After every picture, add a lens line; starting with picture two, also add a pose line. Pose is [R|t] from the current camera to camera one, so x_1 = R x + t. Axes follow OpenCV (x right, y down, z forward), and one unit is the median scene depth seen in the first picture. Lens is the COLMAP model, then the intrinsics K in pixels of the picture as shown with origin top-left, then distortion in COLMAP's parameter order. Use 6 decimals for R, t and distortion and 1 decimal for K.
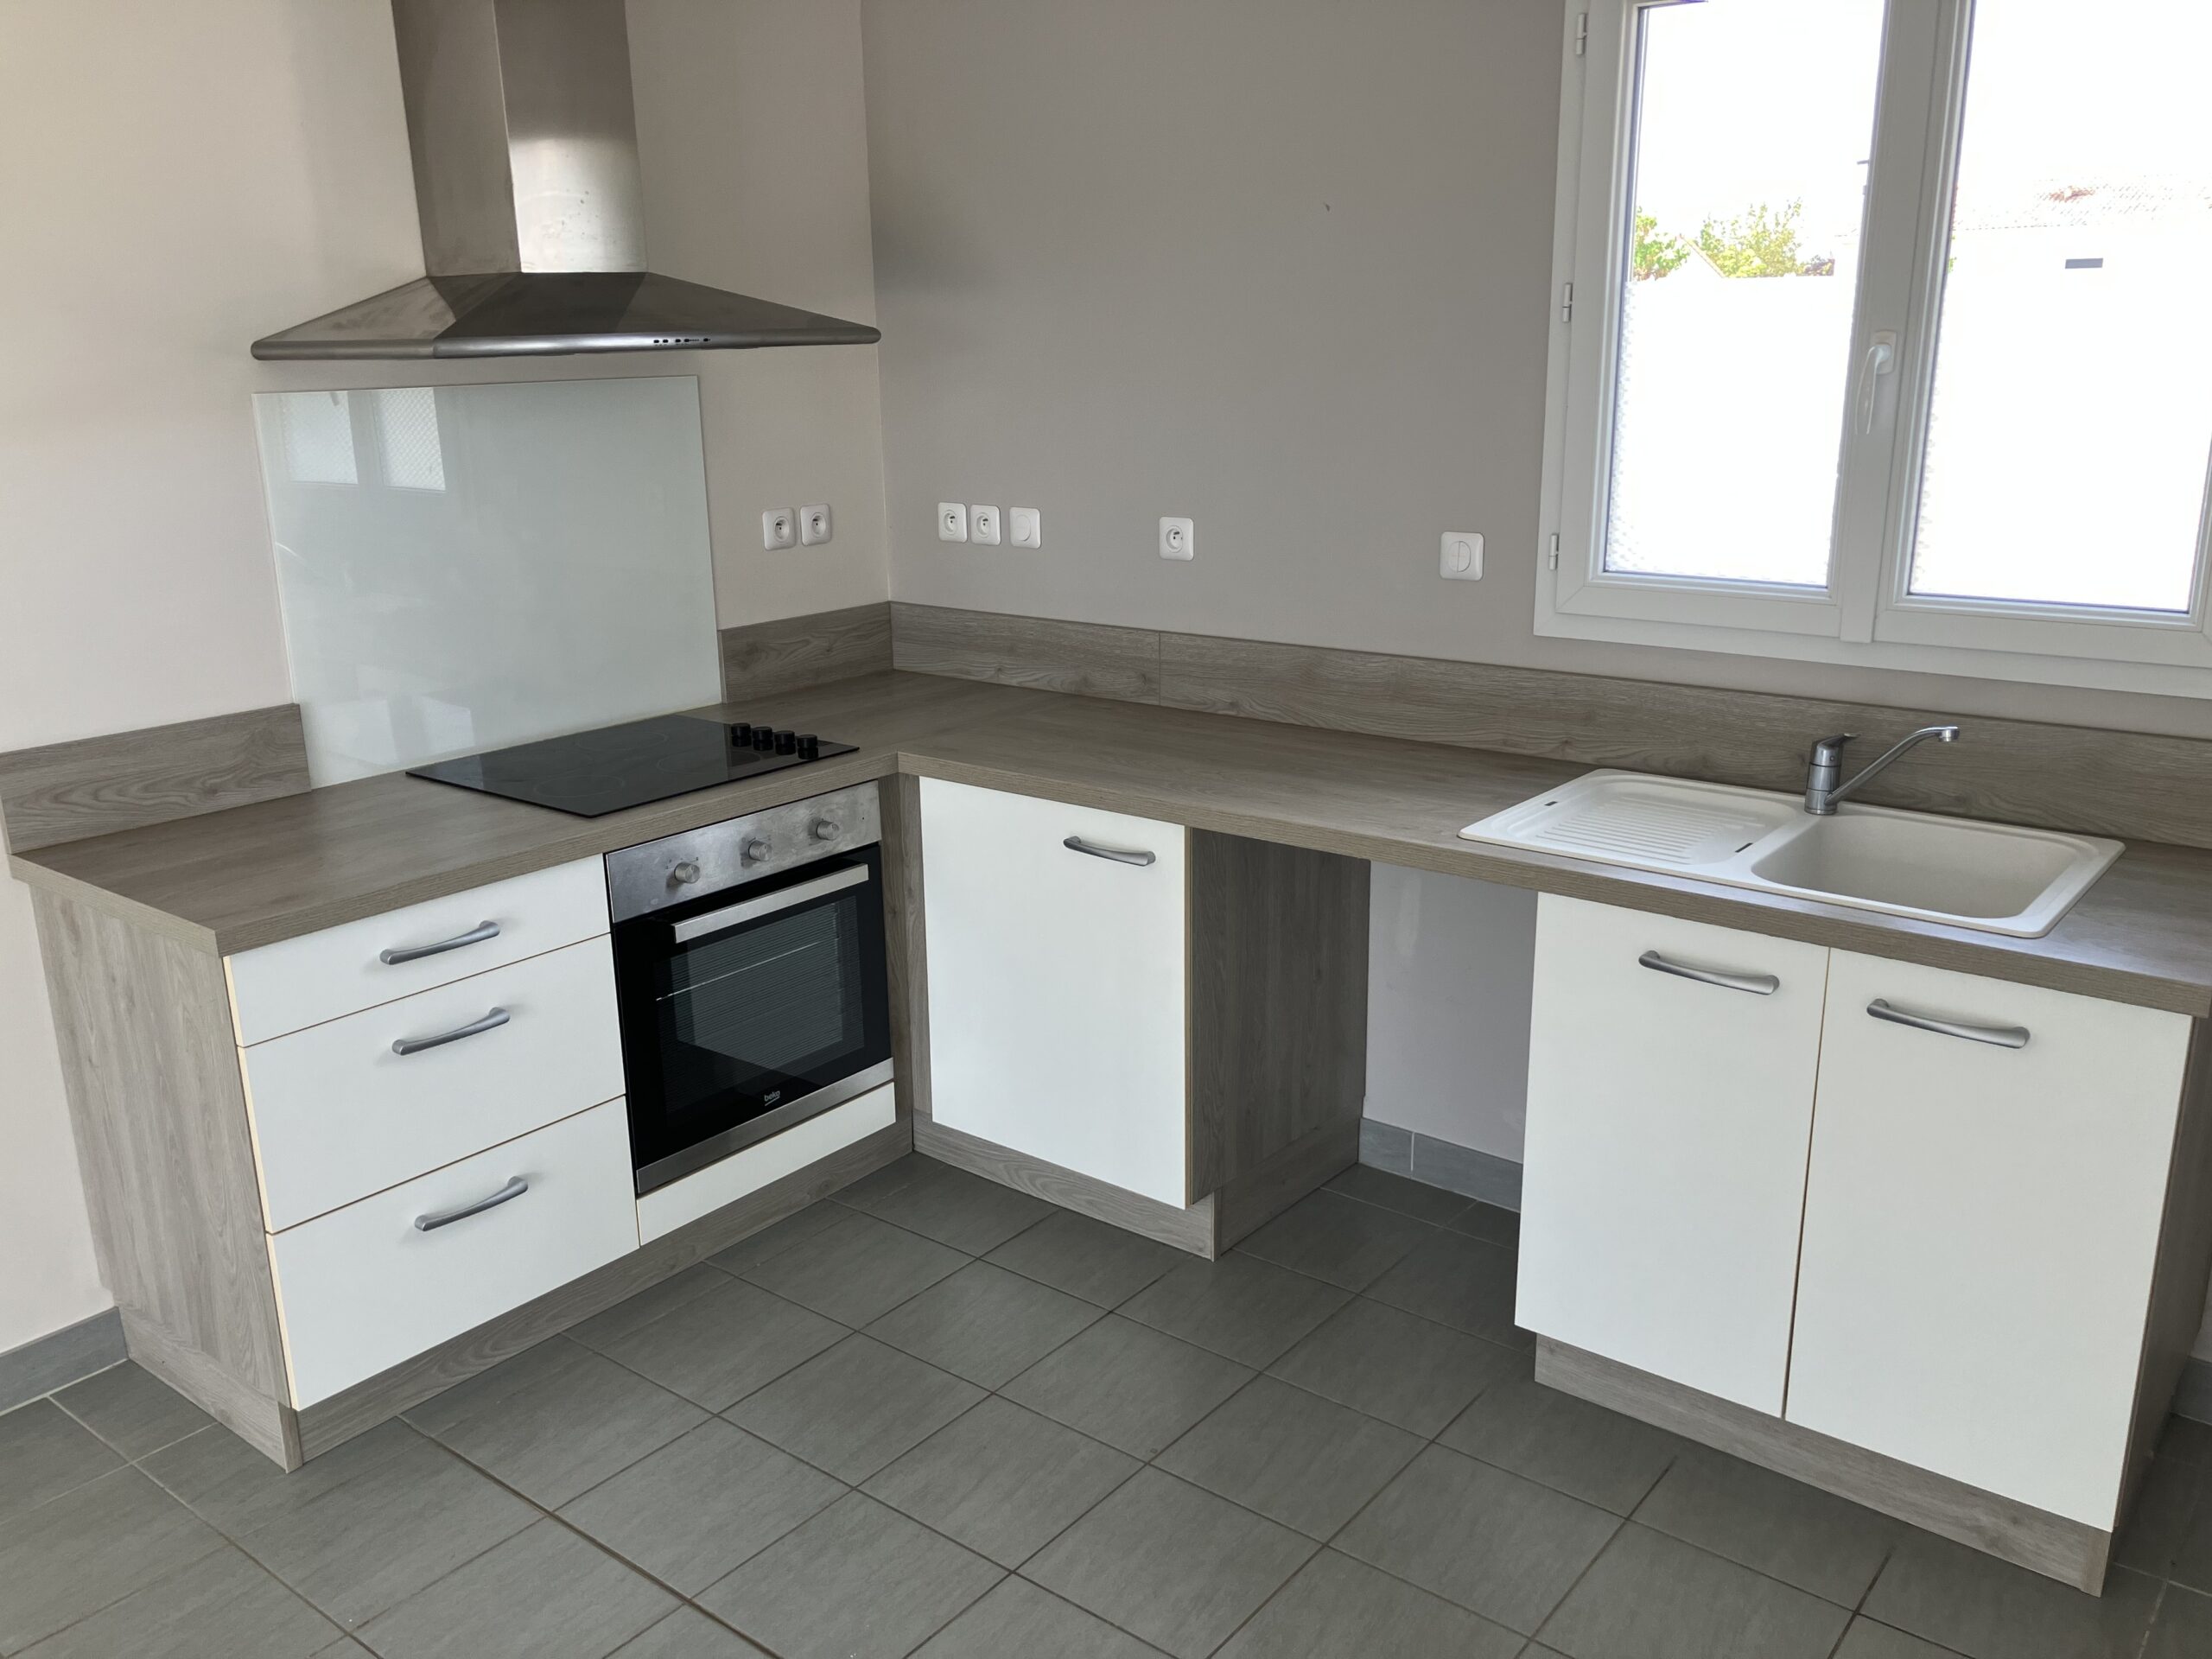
lens RADIAL K [[1813.7, 0, 1058.6], [0, 1813.7, 845.5], [0, 0, 1]] dist [-0.001918, 0.012303]
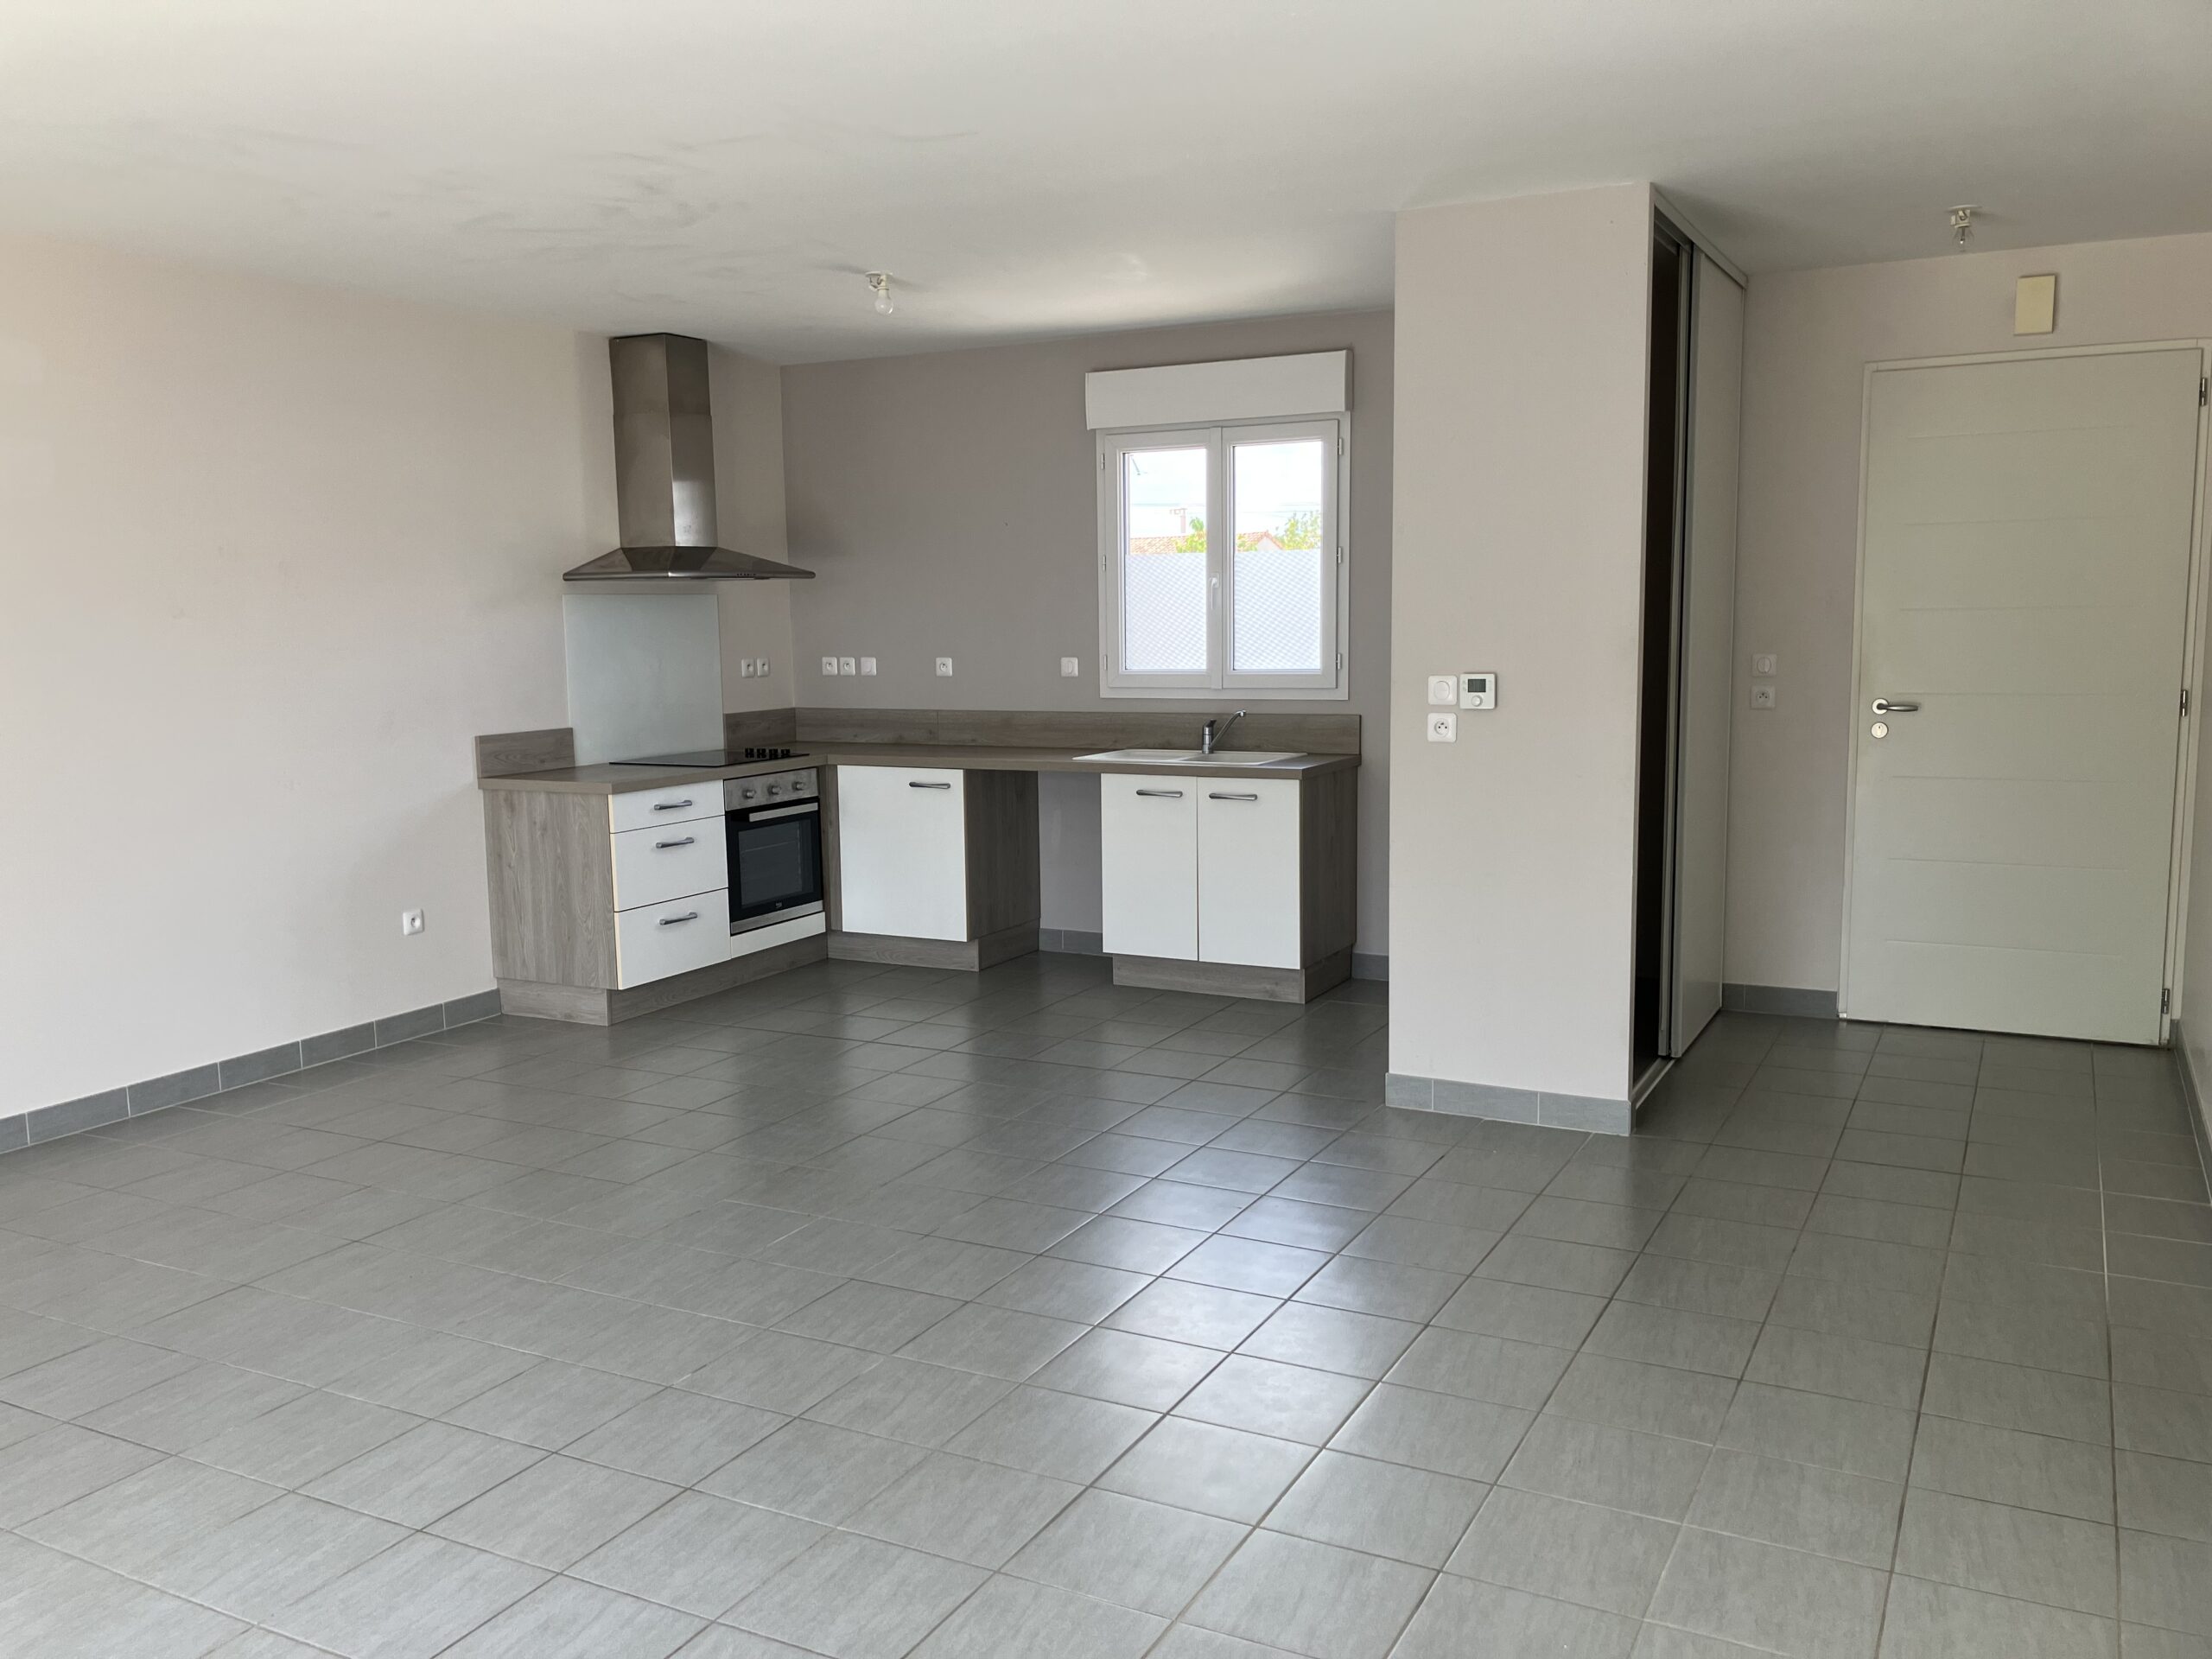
lens RADIAL K [[1813.7, 0, 1106.4], [0, 1813.7, 833.9], [0, 0, 1]] dist [-0.001918, 0.012303]
pose [[0.976153, -0.020777, 0.216087, -0.250716], [0.053919, 0.987422, -0.148631, 0.415702], [-0.210281, 0.156738, 0.964995, -1.279186]]
